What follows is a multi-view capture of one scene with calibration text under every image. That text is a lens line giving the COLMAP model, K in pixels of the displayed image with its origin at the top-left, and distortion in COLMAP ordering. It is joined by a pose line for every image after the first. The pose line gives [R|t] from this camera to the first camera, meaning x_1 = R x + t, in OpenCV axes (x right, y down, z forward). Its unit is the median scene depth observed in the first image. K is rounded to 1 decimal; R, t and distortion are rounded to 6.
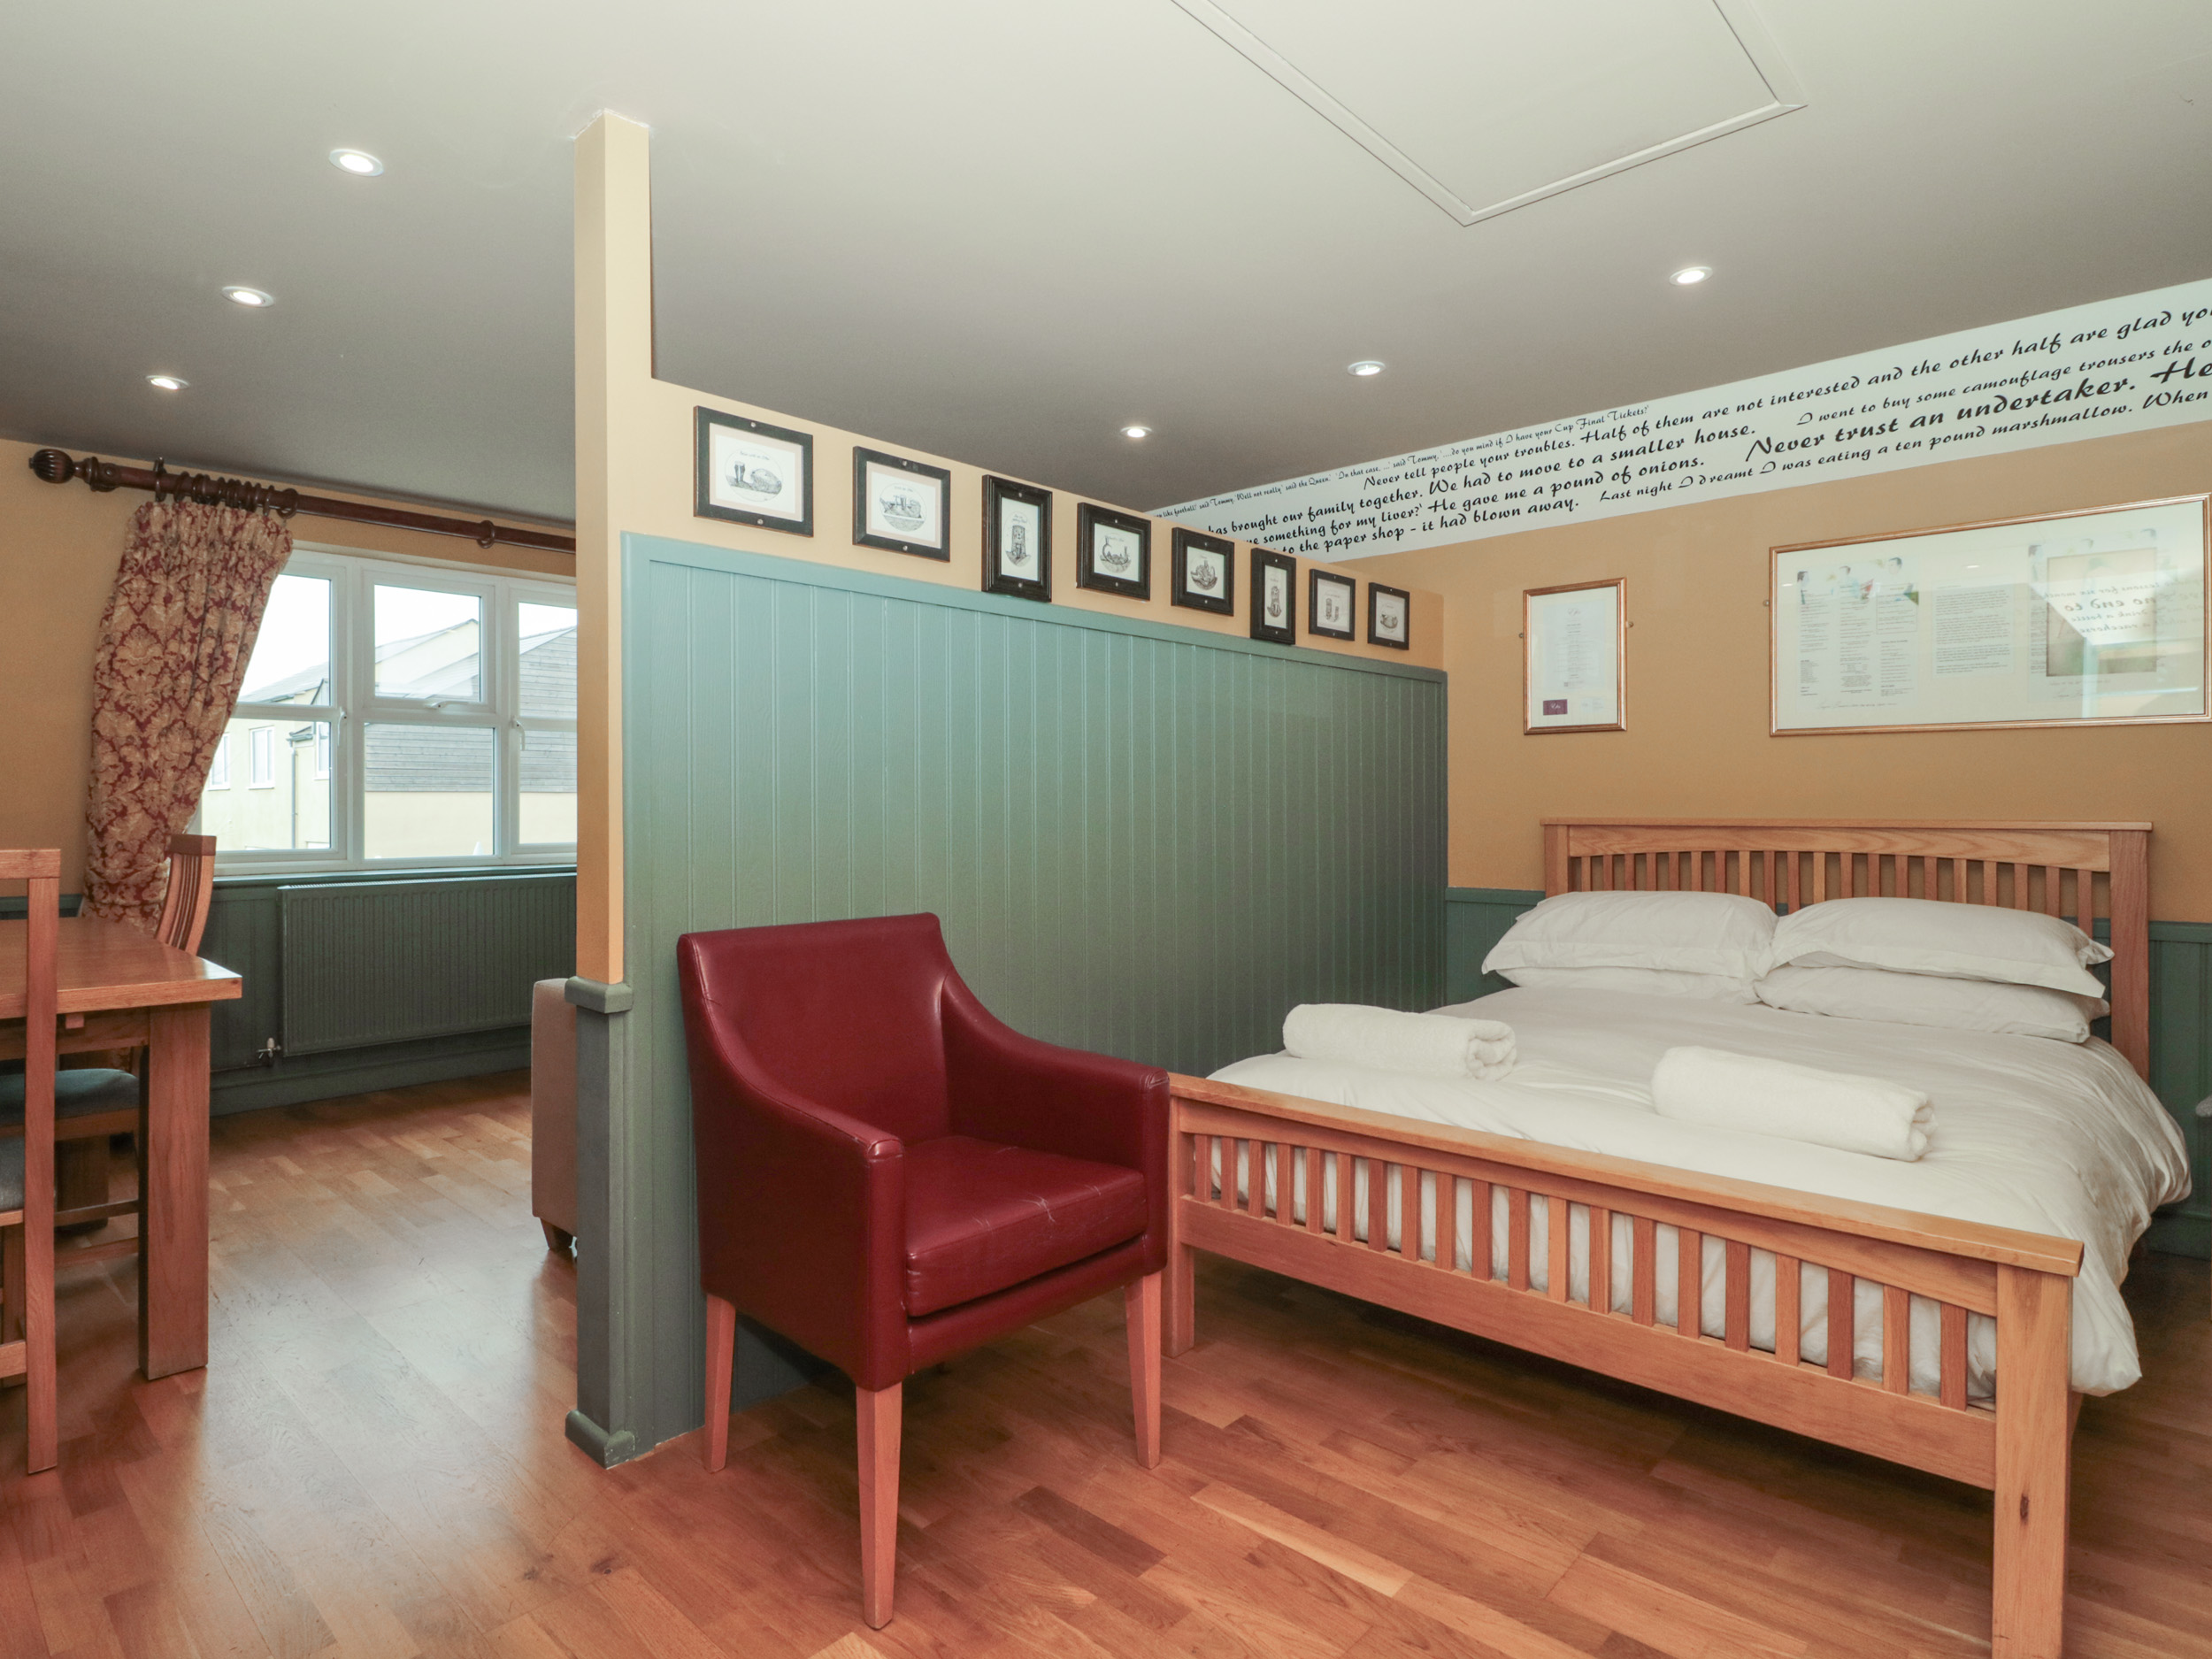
lens RADIAL K [[1241.9, 0, 1045.5], [0, 1241.9, 794.6], [0, 0, 1]] dist [-0.002990, -0.014754]
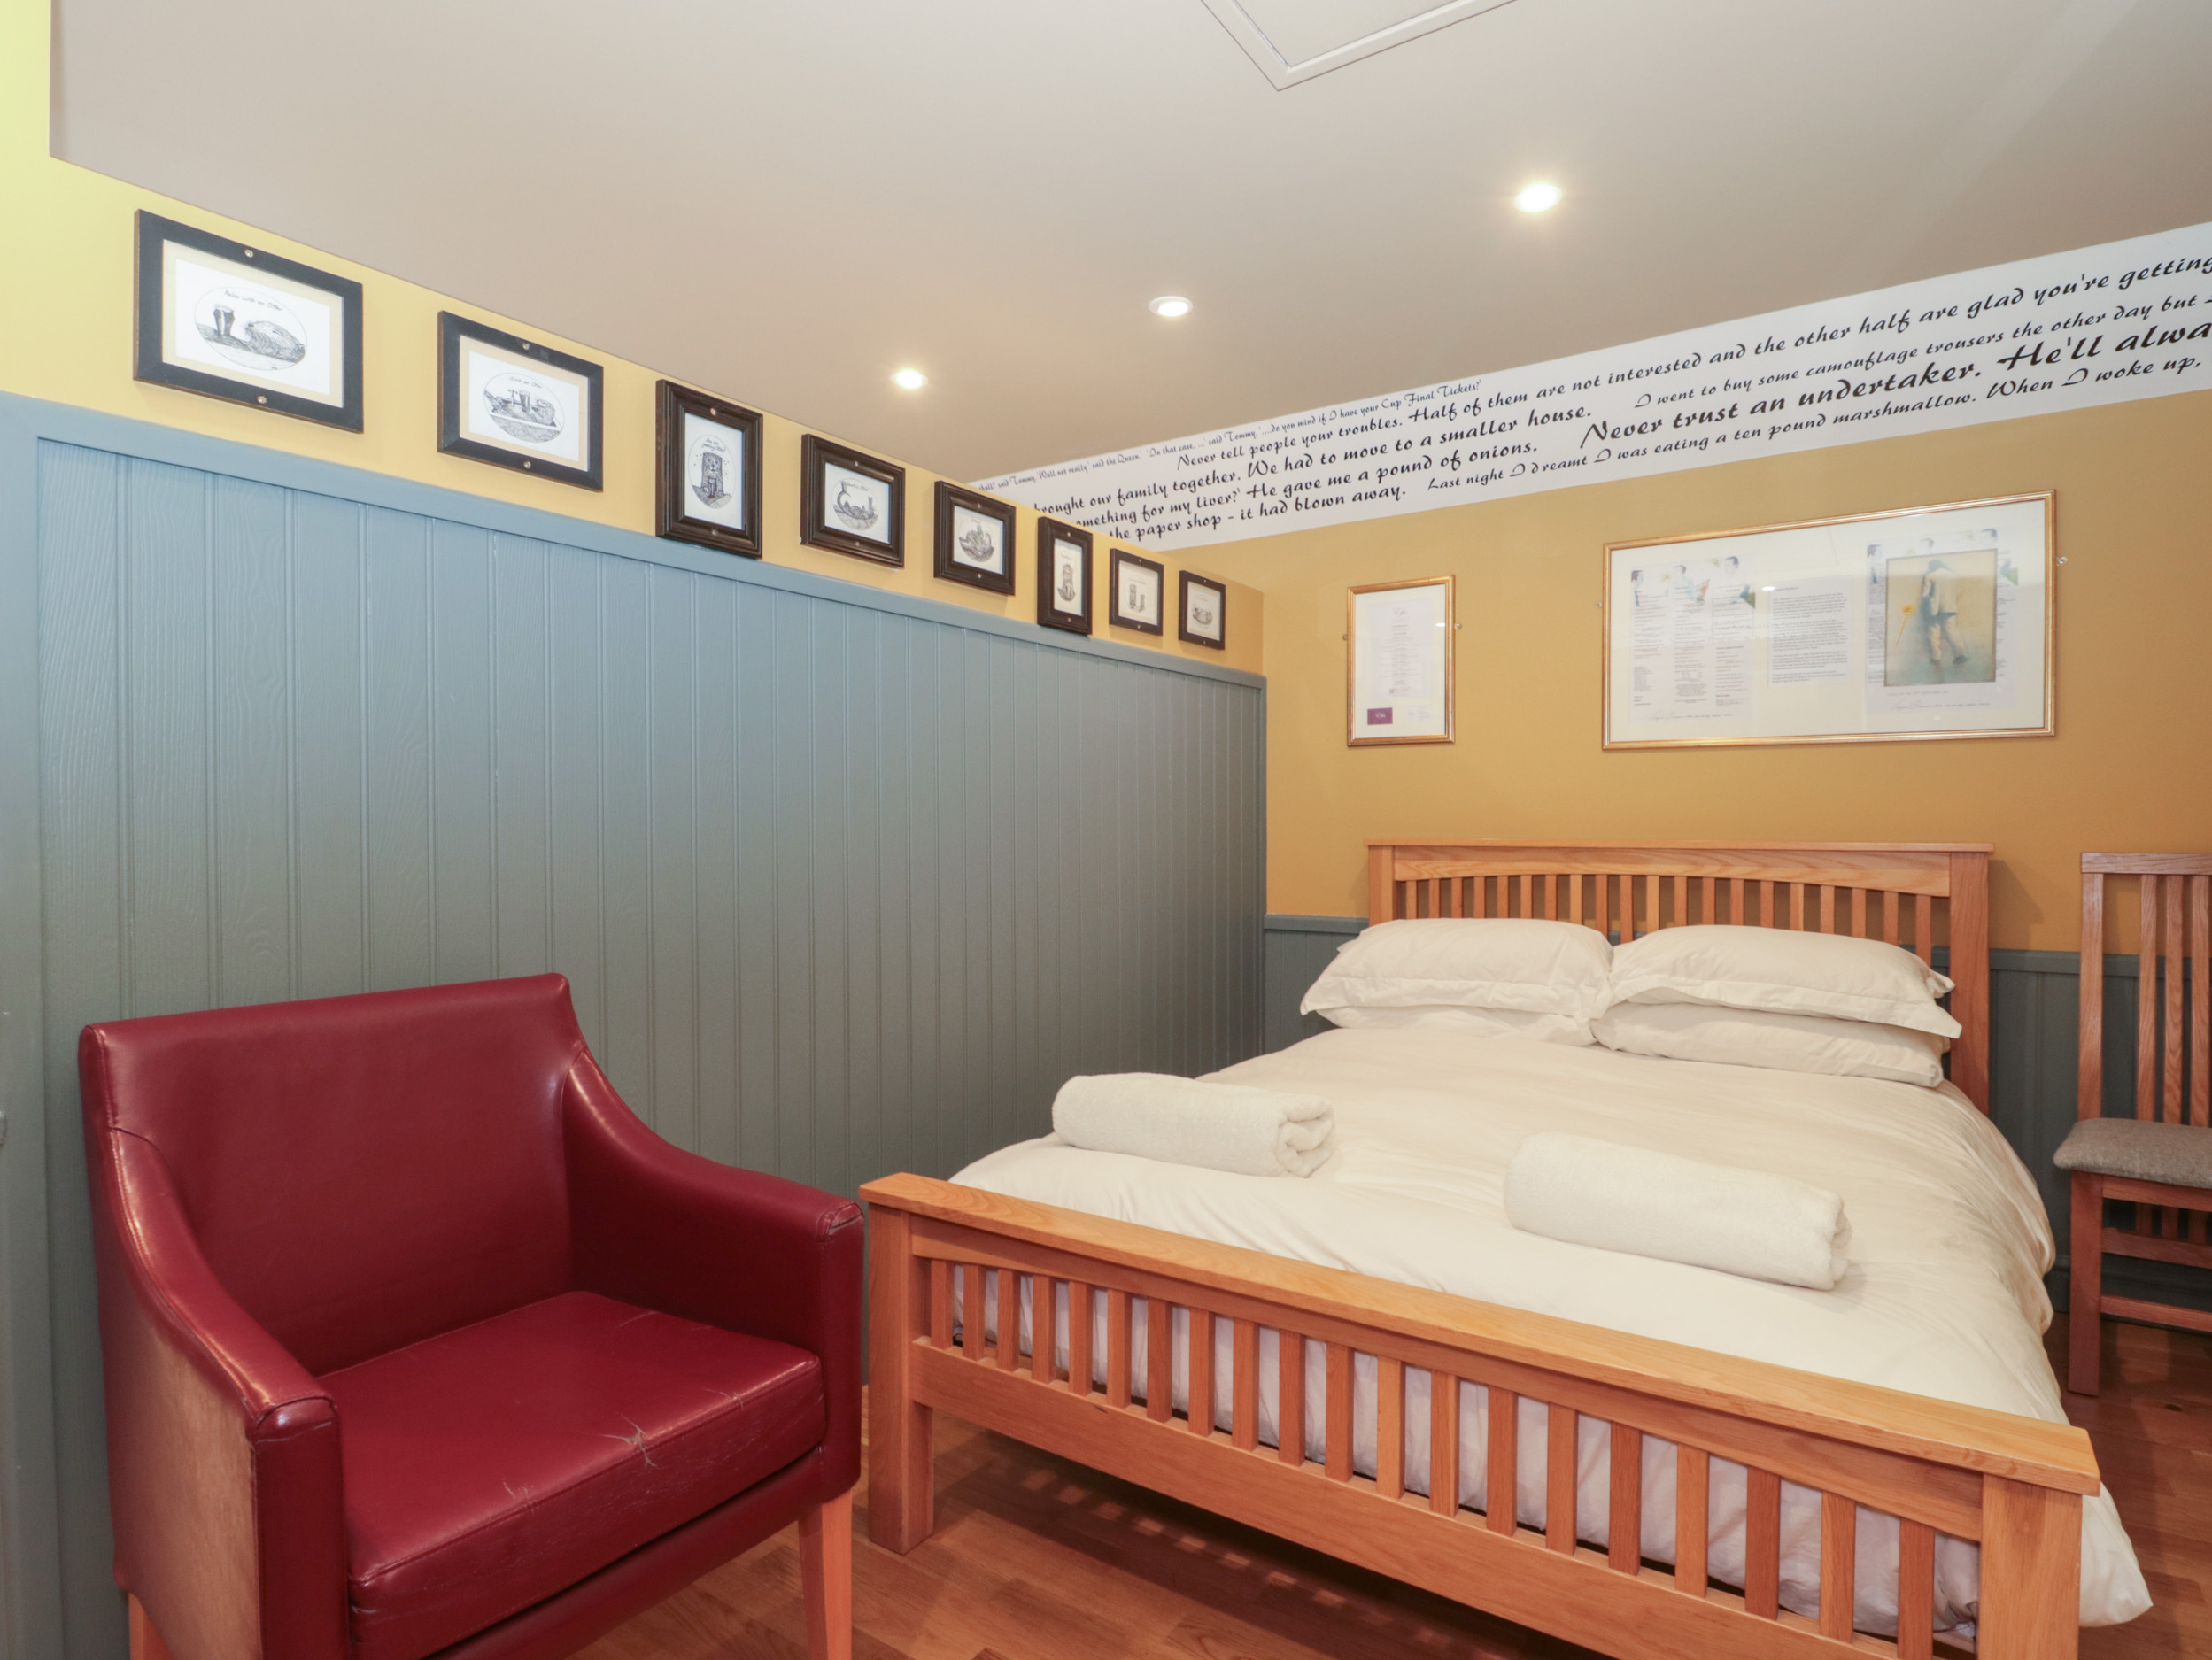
lens RADIAL K [[1229.3, 0, 1107.0], [0, 1229.3, 818.8], [0, 0, 1]] dist [-0.002483, -0.016787]
pose [[0.984644, 0.001886, 0.174567, 0.072417], [-0.002686, 0.999987, 0.004348, 0.001496], [-0.174556, -0.004751, 0.984636, 0.188609]]
